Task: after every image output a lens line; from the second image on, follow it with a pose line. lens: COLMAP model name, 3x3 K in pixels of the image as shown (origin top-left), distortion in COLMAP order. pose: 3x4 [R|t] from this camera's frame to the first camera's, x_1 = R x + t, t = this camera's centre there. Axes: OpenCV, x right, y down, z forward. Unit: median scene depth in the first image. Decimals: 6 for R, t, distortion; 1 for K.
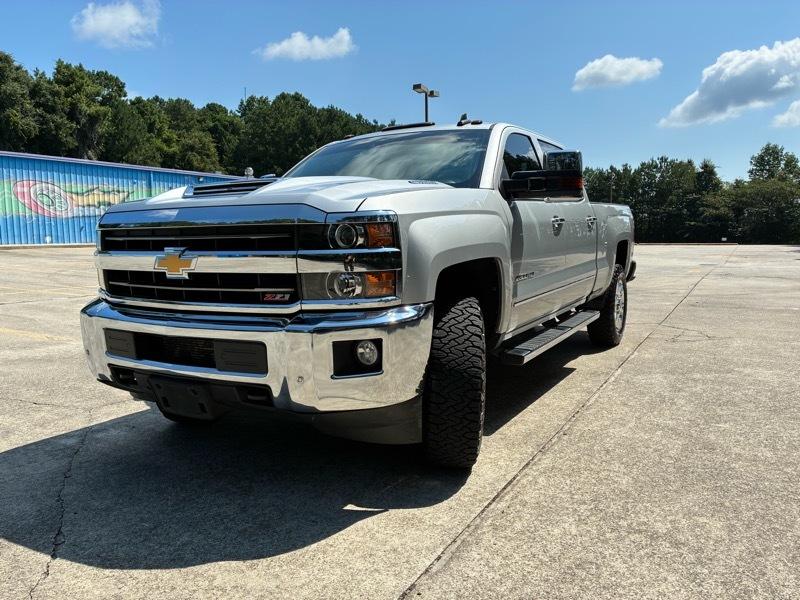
lens RADIAL K [[607.2, 0, 400.0], [0, 607.2, 300.0], [0, 0, 1]] dist [0.063042, -0.088328]
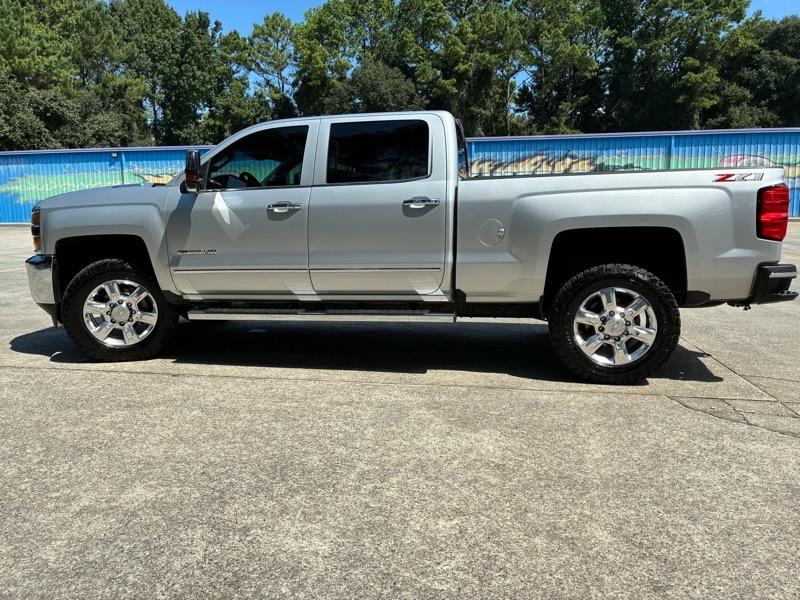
lens RADIAL K [[602.6, 0, 392.7], [0, 602.6, 298.6], [0, 0, 1]] dist [0.064747, -0.088877]
pose [[0.331858, 0.137699, -0.933225, 1.520255], [-0.095630, 0.989103, 0.111937, -0.122427], [0.938470, 0.052097, 0.341410, 0.941523]]
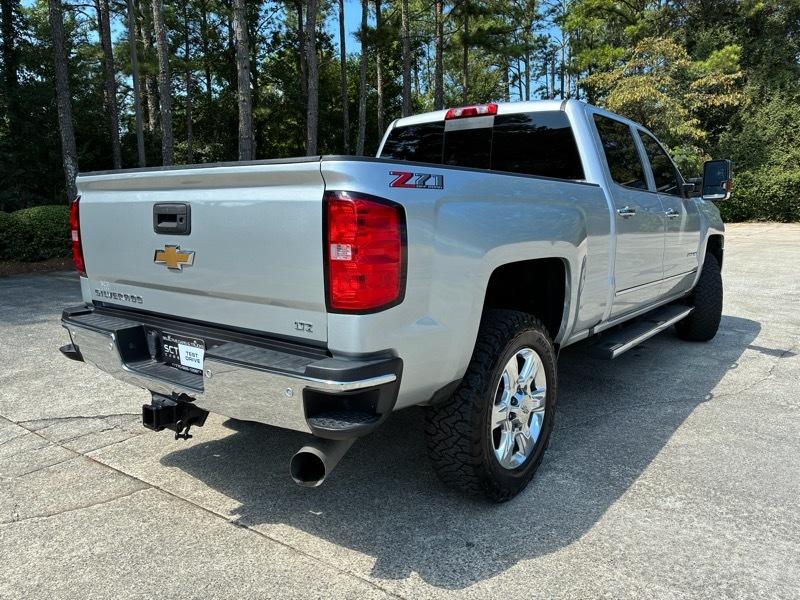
lens RADIAL K [[602.1, 0, 397.6], [0, 602.1, 300.7], [0, 0, 1]] dist [0.059388, -0.080464]
pose [[-0.991258, -0.000865, 0.131932, 0.215649], [0.032840, 0.966887, 0.253082, -0.323434], [-0.127783, 0.255202, -0.958407, 2.664340]]
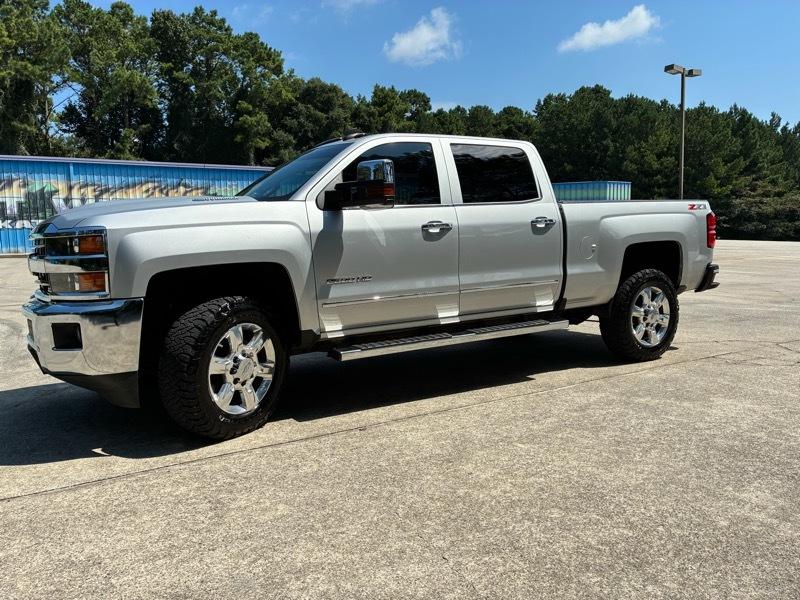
lens RADIAL K [[607.2, 0, 393.9], [0, 607.2, 299.8], [0, 0, 1]] dist [0.042295, -0.057474]
pose [[0.877195, 0.039803, -0.478482, 0.776707], [-0.038237, 0.999184, 0.013018, -0.020149], [0.478609, 0.006877, 0.878001, 0.096552]]
